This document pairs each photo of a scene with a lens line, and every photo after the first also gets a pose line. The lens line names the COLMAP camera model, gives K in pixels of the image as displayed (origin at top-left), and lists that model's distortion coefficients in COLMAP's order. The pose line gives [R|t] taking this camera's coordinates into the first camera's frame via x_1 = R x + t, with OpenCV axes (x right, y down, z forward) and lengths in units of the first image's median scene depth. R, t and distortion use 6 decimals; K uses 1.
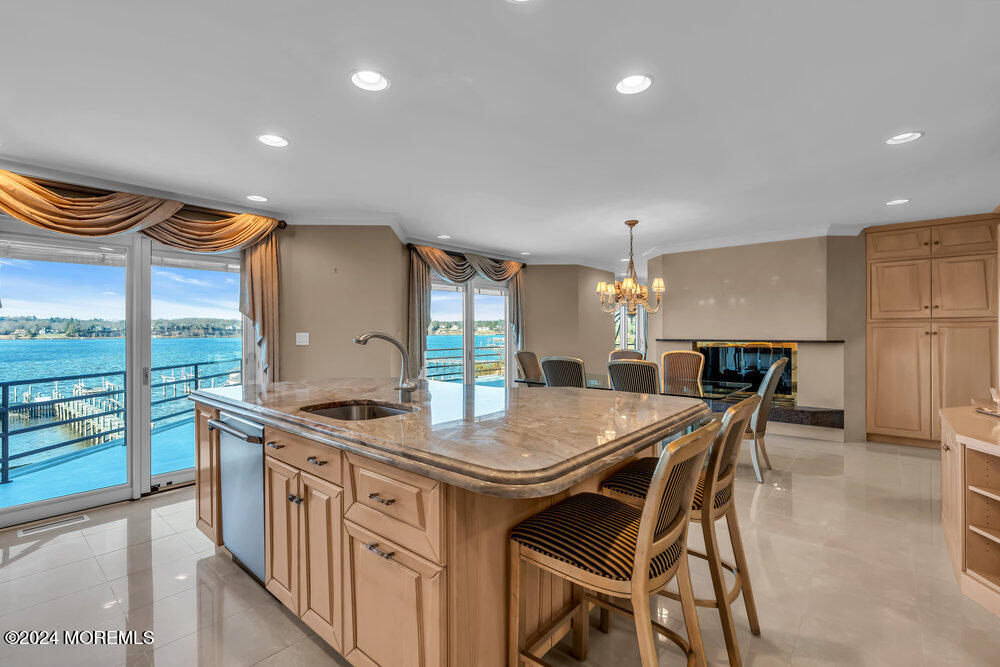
lens RADIAL K [[450.0, 0, 501.3], [0, 450.0, 330.6], [0, 0, 1]] dist [0.001029, 0.000715]
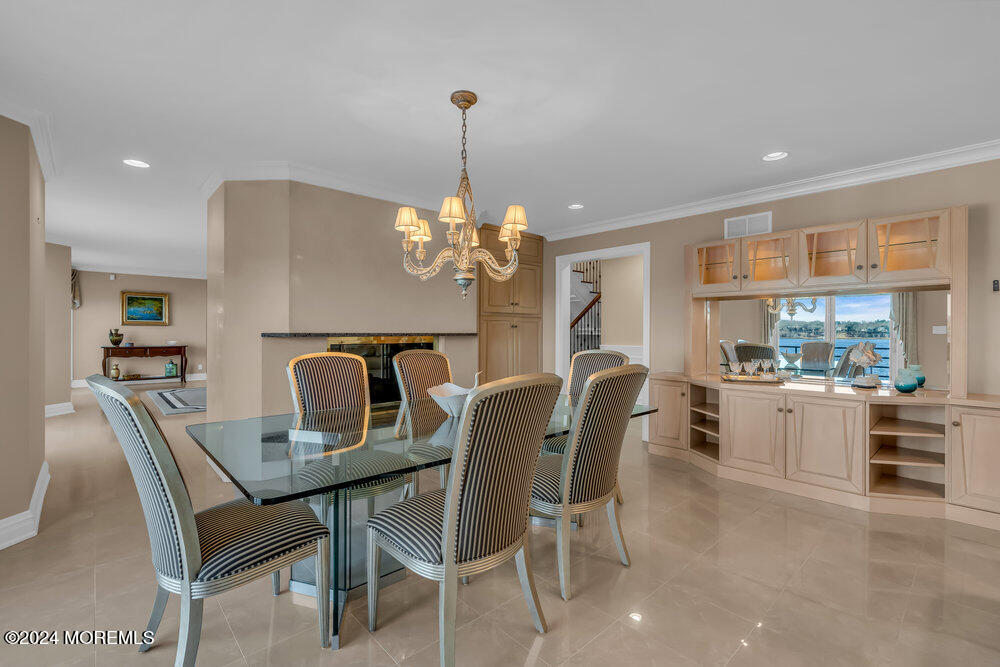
lens RADIAL K [[440.1, 0, 500.0], [0, 440.1, 333.5], [0, 0, 1]] dist [-0.002919, -0.000315]
pose [[0.099172, 0.000117, 0.995070, -0.170455], [-0.002414, 0.999997, 0.000123, 0.021688], [-0.995067, -0.002414, 0.099172, 0.817704]]
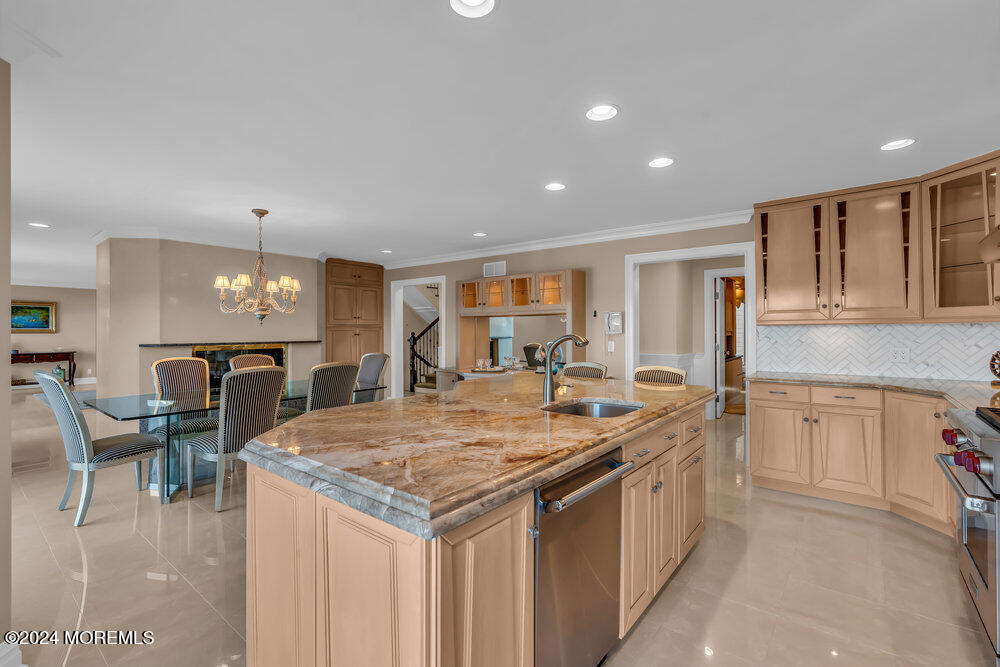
lens RADIAL K [[450.0, 0, 501.3], [0, 450.0, 330.6], [0, 0, 1]] dist [0.001029, 0.000715]
pose [[-0.044640, 0.004255, 0.998994, -0.552445], [0.005027, 0.999979, -0.004035, 0.000735], [-0.998990, 0.004841, -0.044661, 0.504080]]
